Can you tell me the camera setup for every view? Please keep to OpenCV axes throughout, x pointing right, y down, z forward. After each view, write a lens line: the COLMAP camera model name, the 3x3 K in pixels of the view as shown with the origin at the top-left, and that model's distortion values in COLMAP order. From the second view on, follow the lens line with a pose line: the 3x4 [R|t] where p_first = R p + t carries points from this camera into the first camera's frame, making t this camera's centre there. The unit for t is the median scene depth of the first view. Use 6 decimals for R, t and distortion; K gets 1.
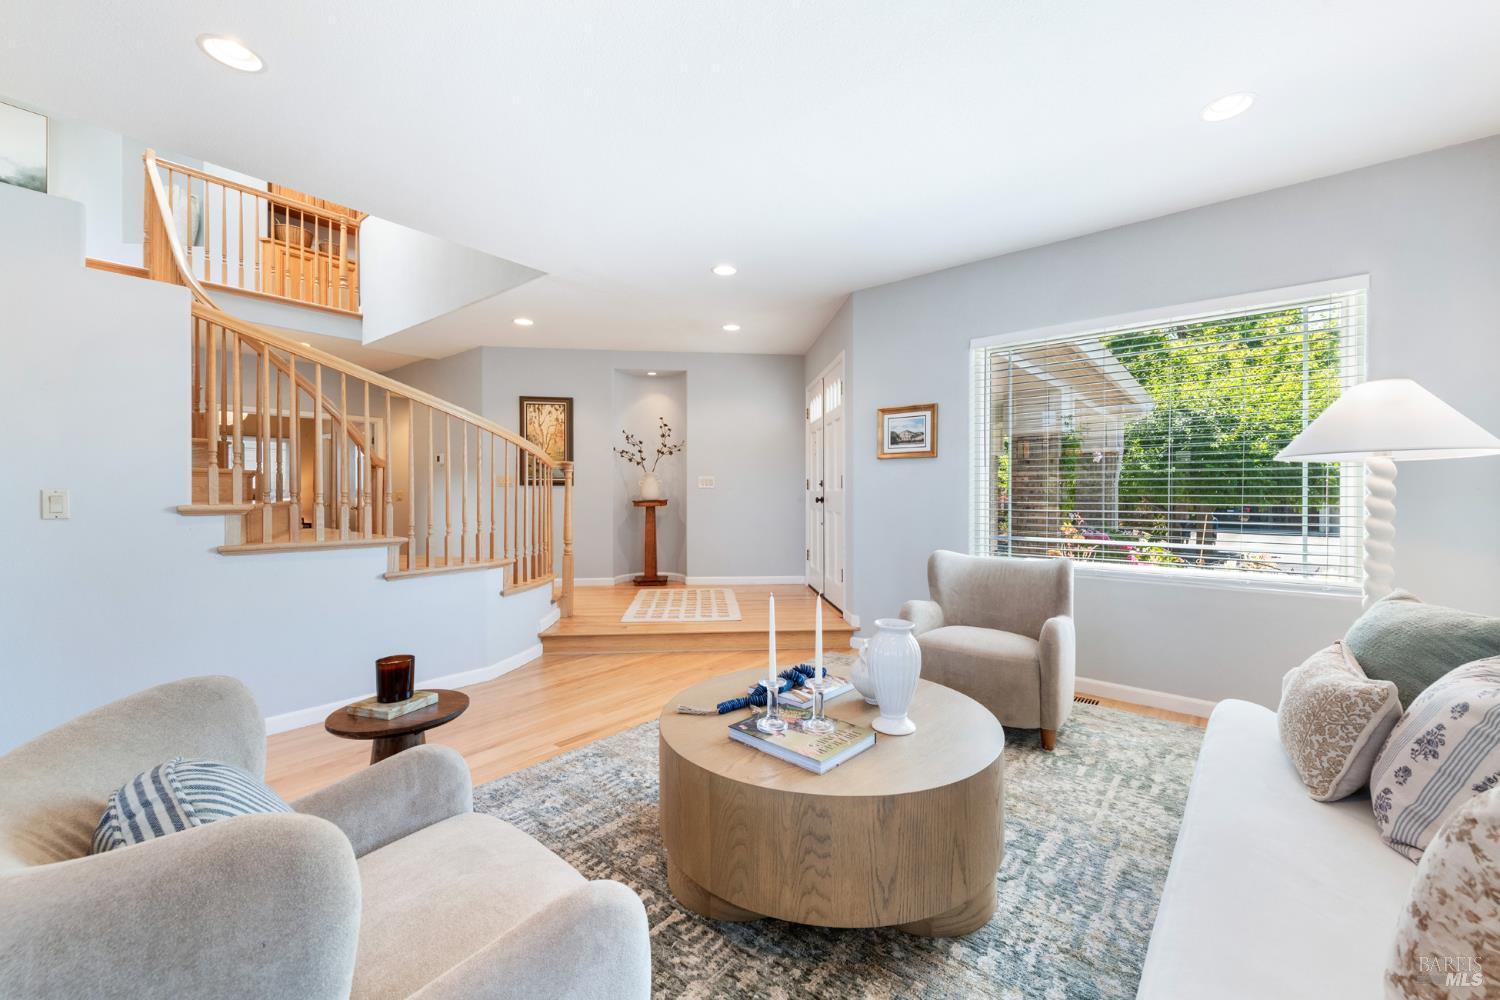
lens RADIAL K [[592.5, 0, 760.1], [0, 592.5, 494.5], [0, 0, 1]] dist [0.011945, -0.004202]
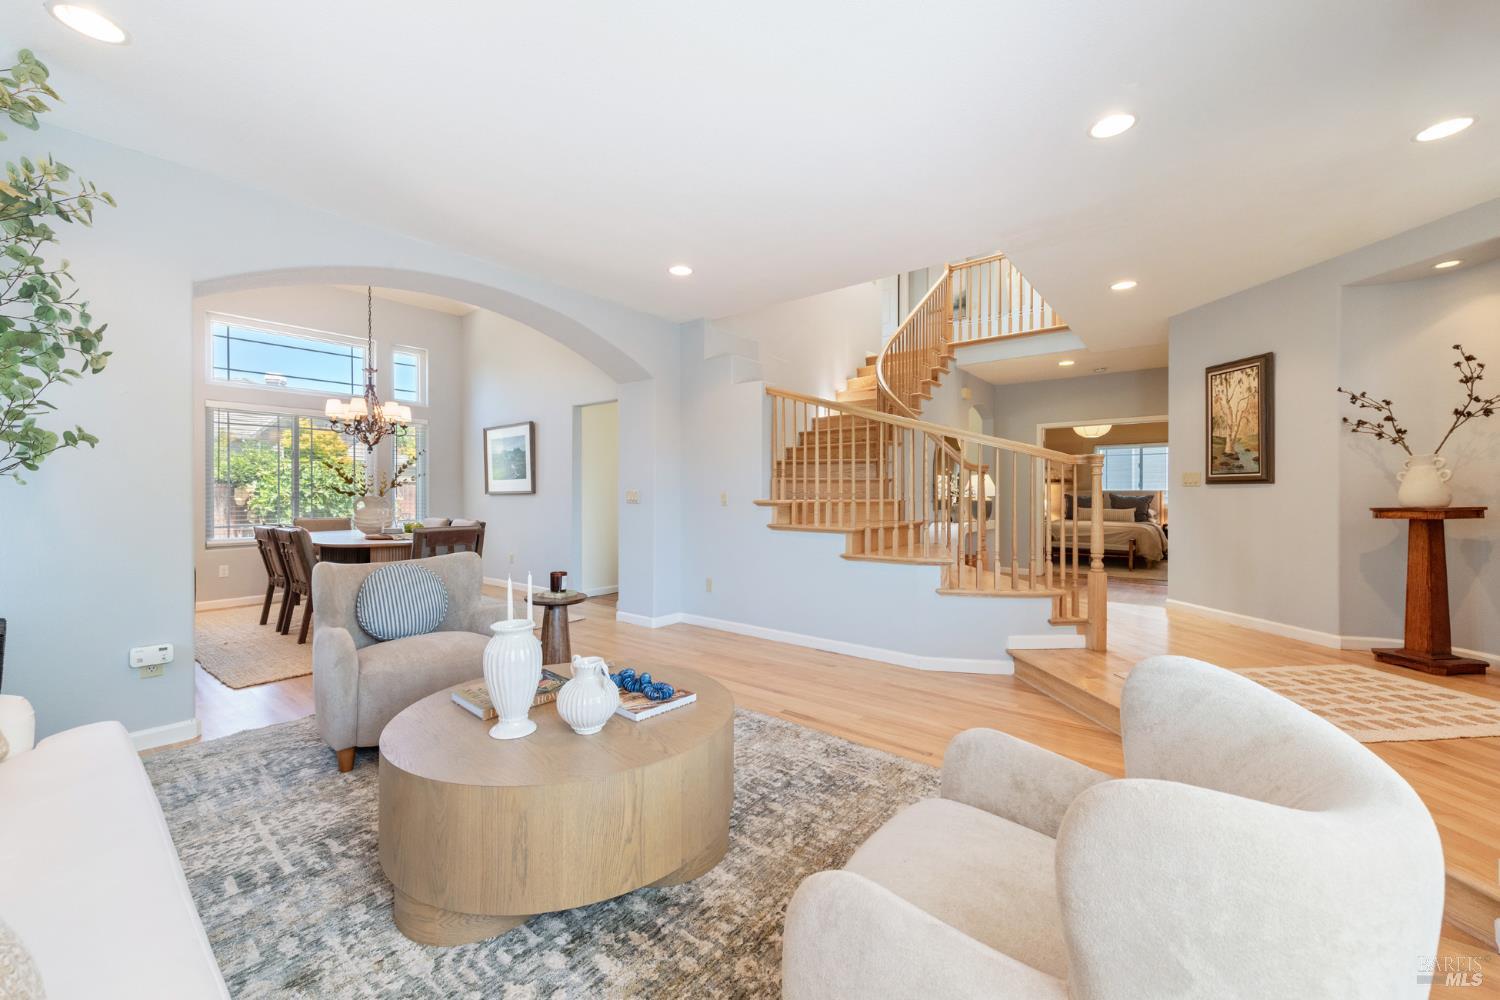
lens RADIAL K [[592.5, 0, 751.1], [0, 592.5, 486.2], [0, 0, 1]] dist [0.011945, -0.004202]
pose [[0.000814, -0.014928, -0.999888, 0.383927], [-0.004786, 0.999877, -0.014932, 0.001550], [0.999988, 0.004798, 0.000742, 0.440920]]
